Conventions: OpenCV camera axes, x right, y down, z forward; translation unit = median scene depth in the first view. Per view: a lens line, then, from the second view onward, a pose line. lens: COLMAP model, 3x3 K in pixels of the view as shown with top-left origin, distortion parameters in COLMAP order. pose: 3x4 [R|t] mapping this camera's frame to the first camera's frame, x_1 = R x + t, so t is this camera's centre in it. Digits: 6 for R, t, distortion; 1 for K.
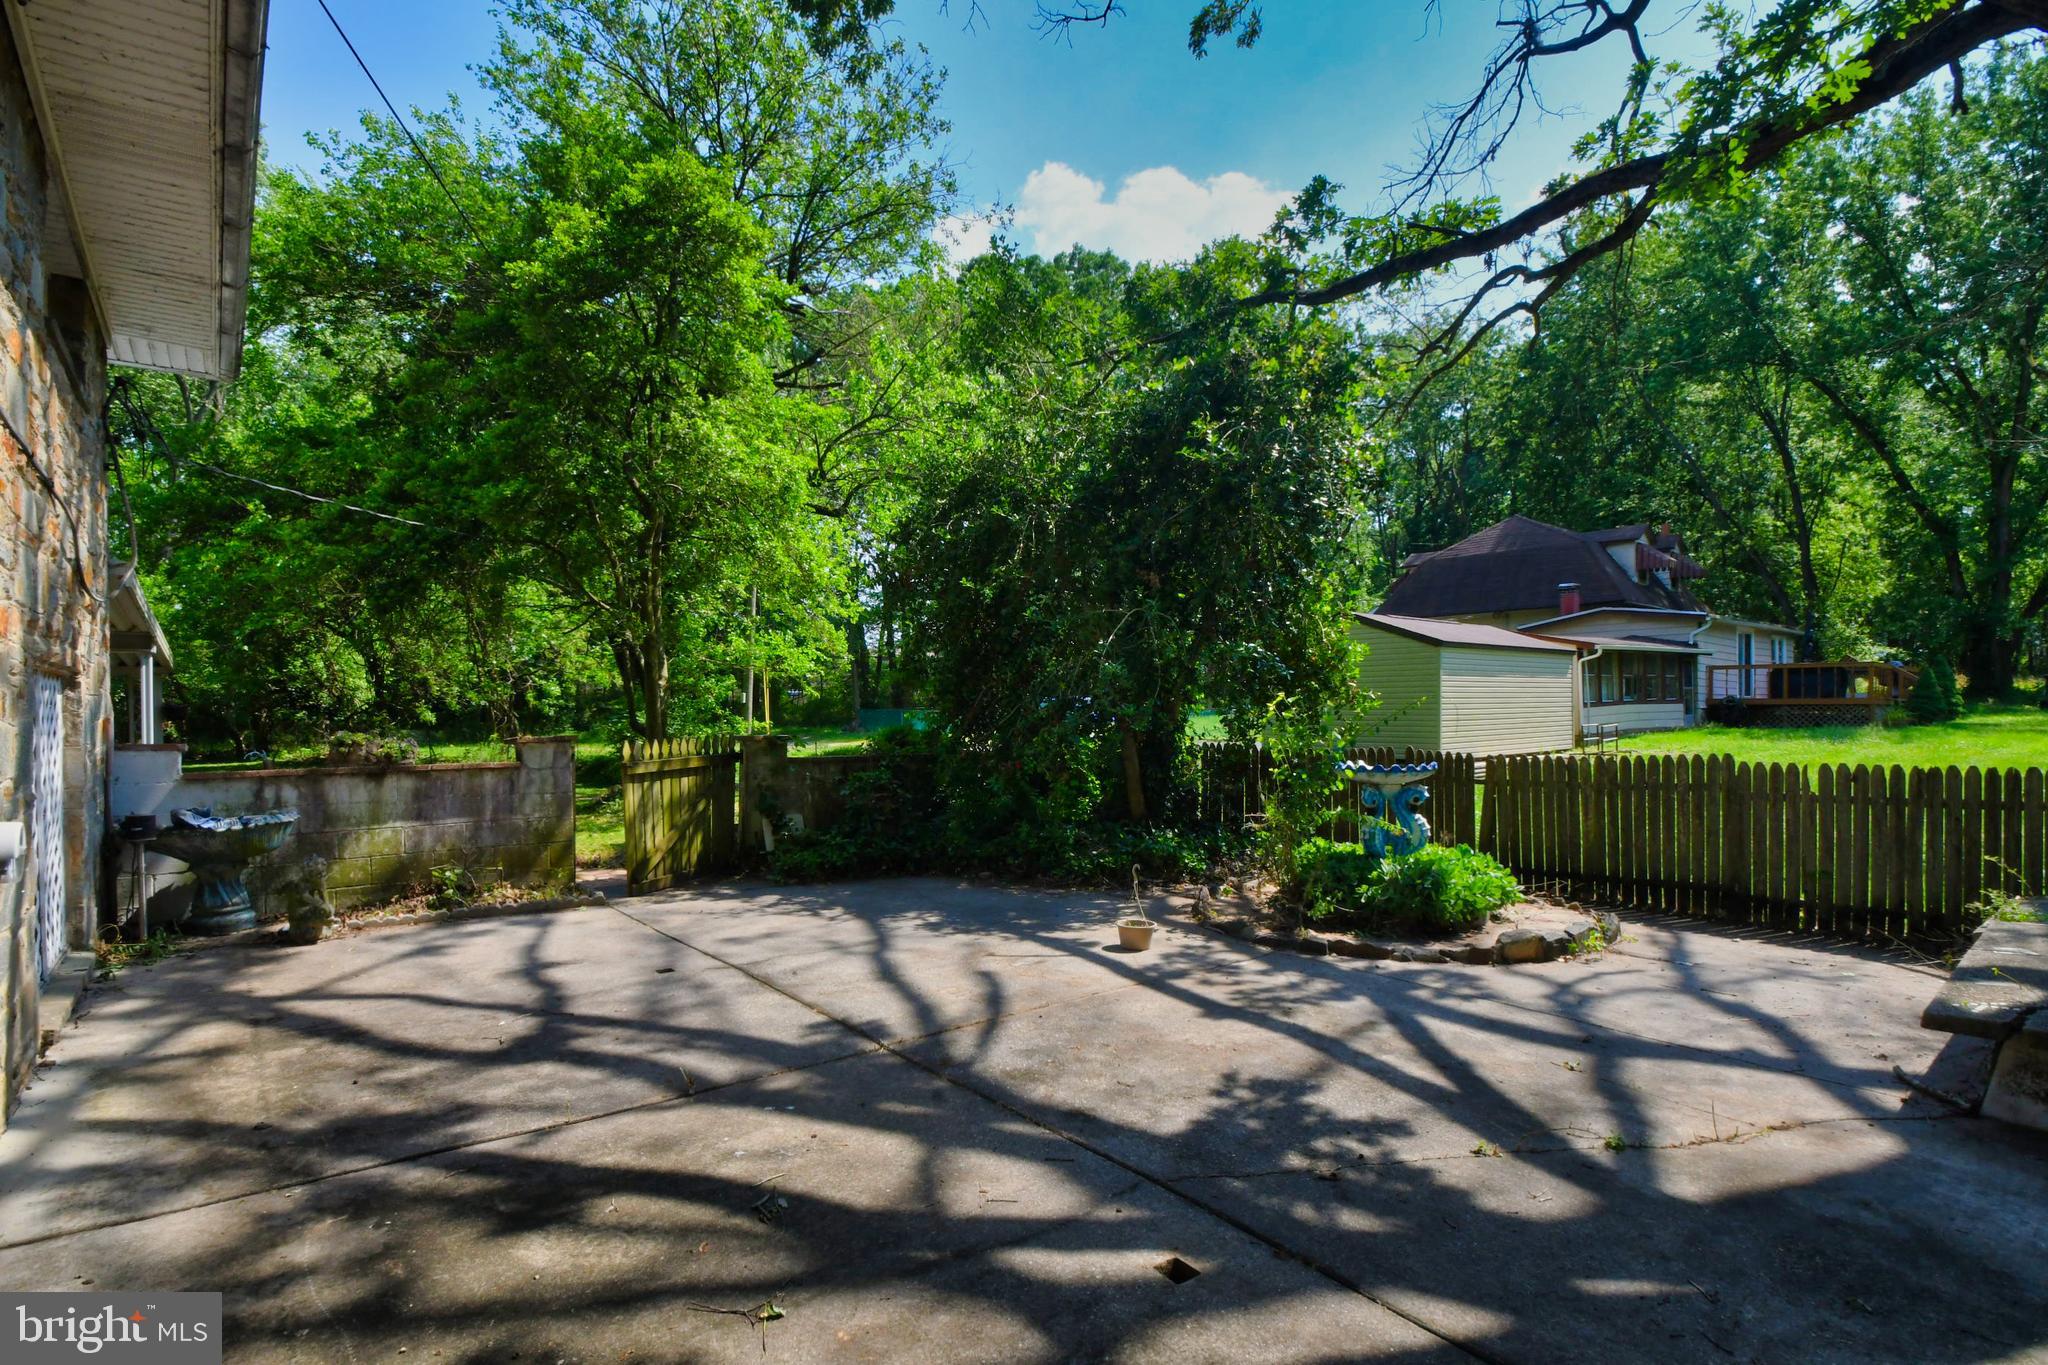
lens RADIAL K [[970.9, 0, 1009.0], [0, 970.9, 717.7], [0, 0, 1]] dist [0.006028, 0.000182]
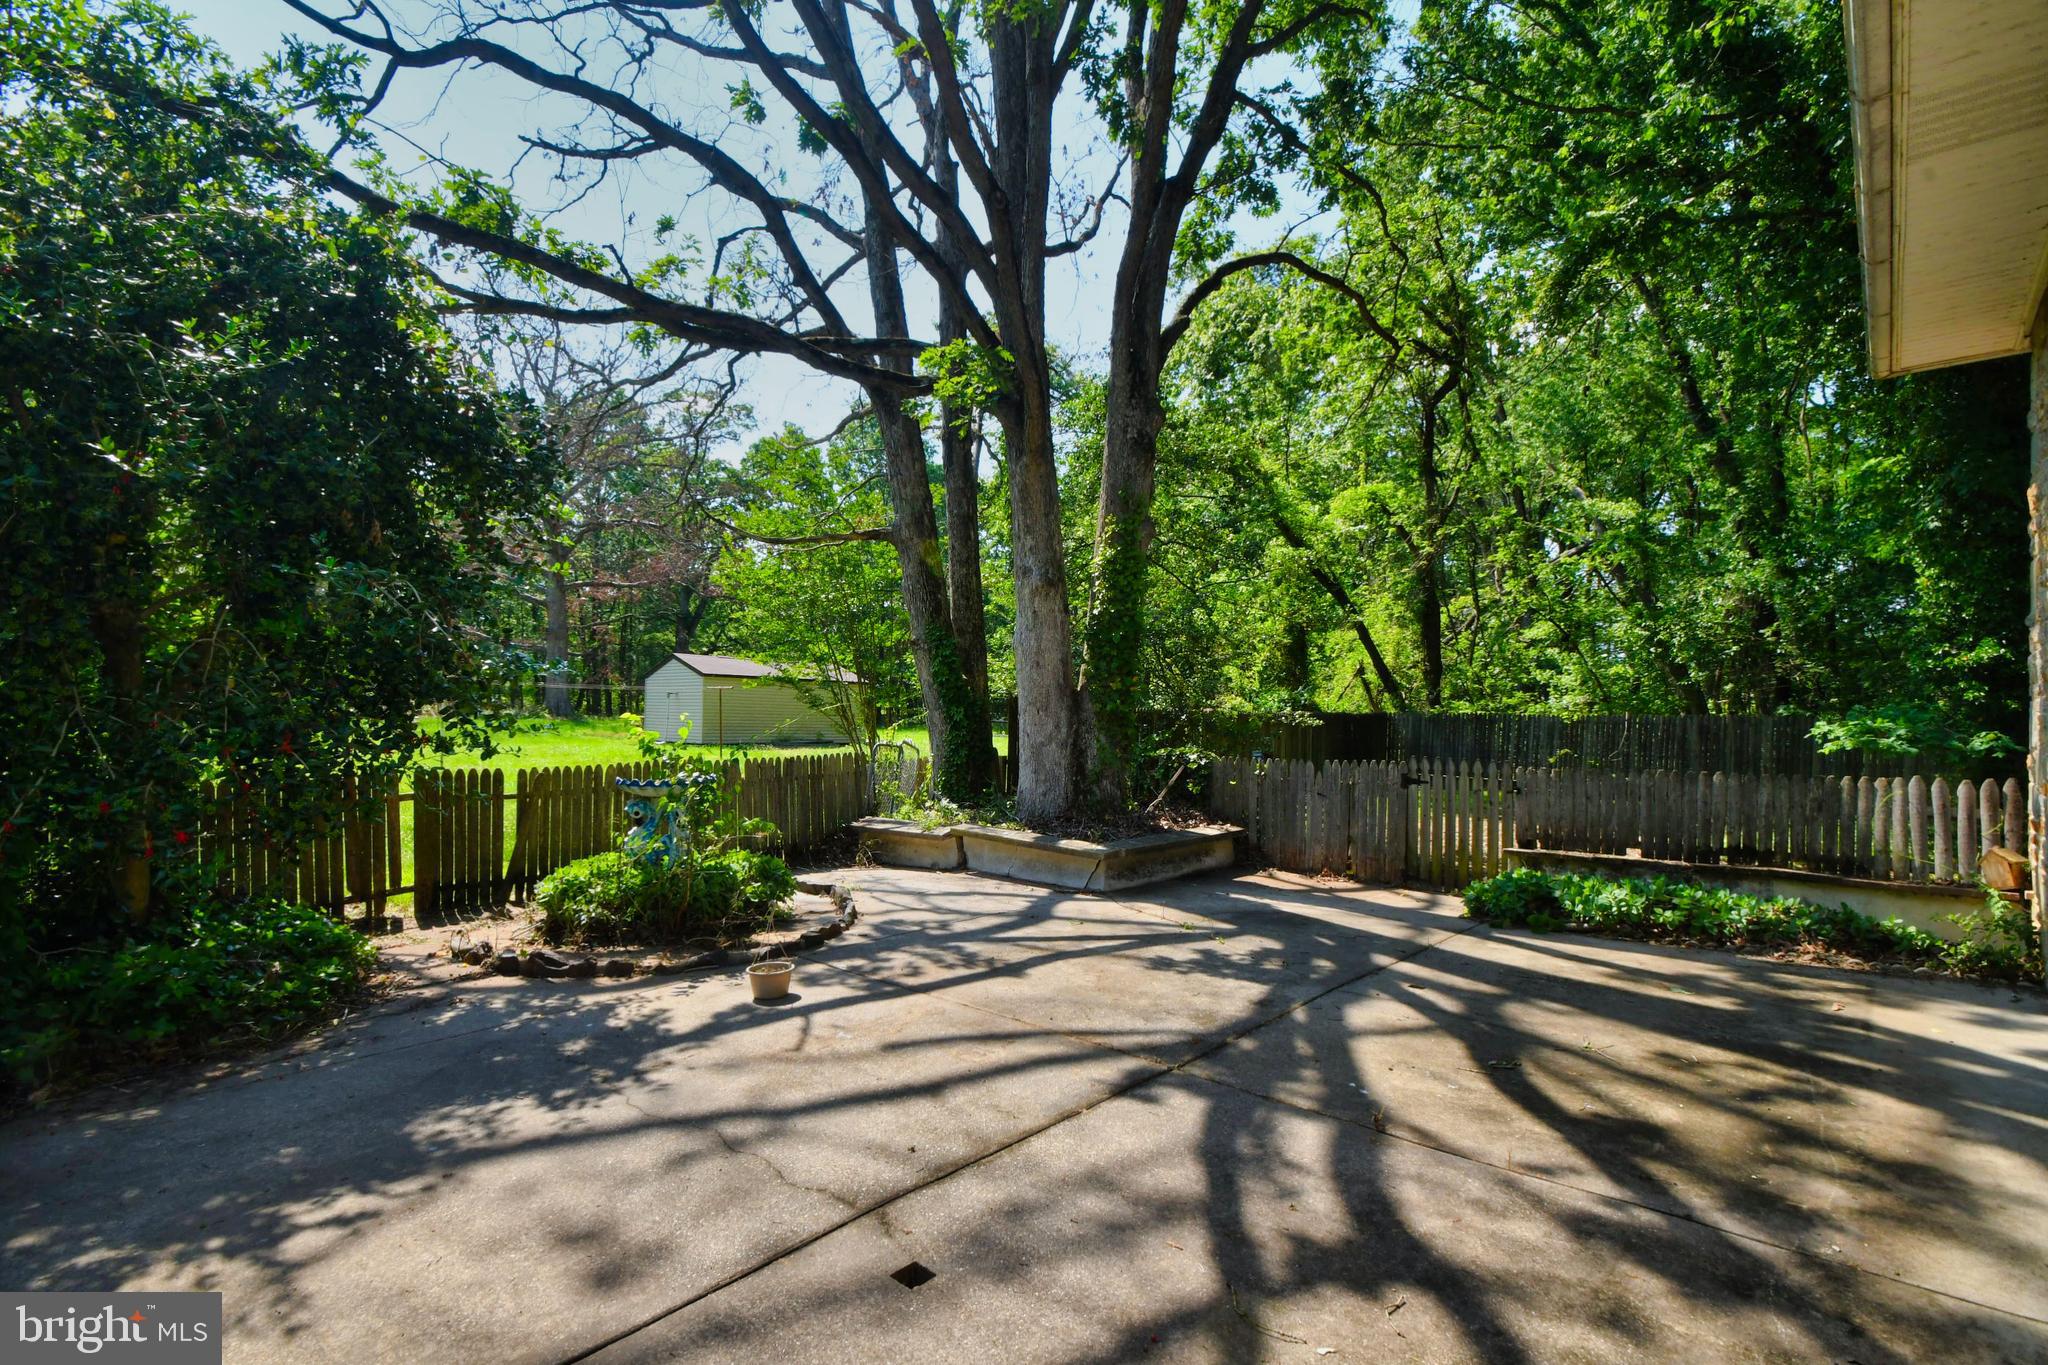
lens RADIAL K [[895.5, 0, 1002.0], [0, 895.5, 715.8], [0, 0, 1]] dist [0.026248, -0.018728]
pose [[-0.123121, 0.007417, 0.992364, -0.961052], [0.005323, 0.999963, -0.006814, -0.013578], [-0.992377, 0.004443, -0.123156, 1.214646]]
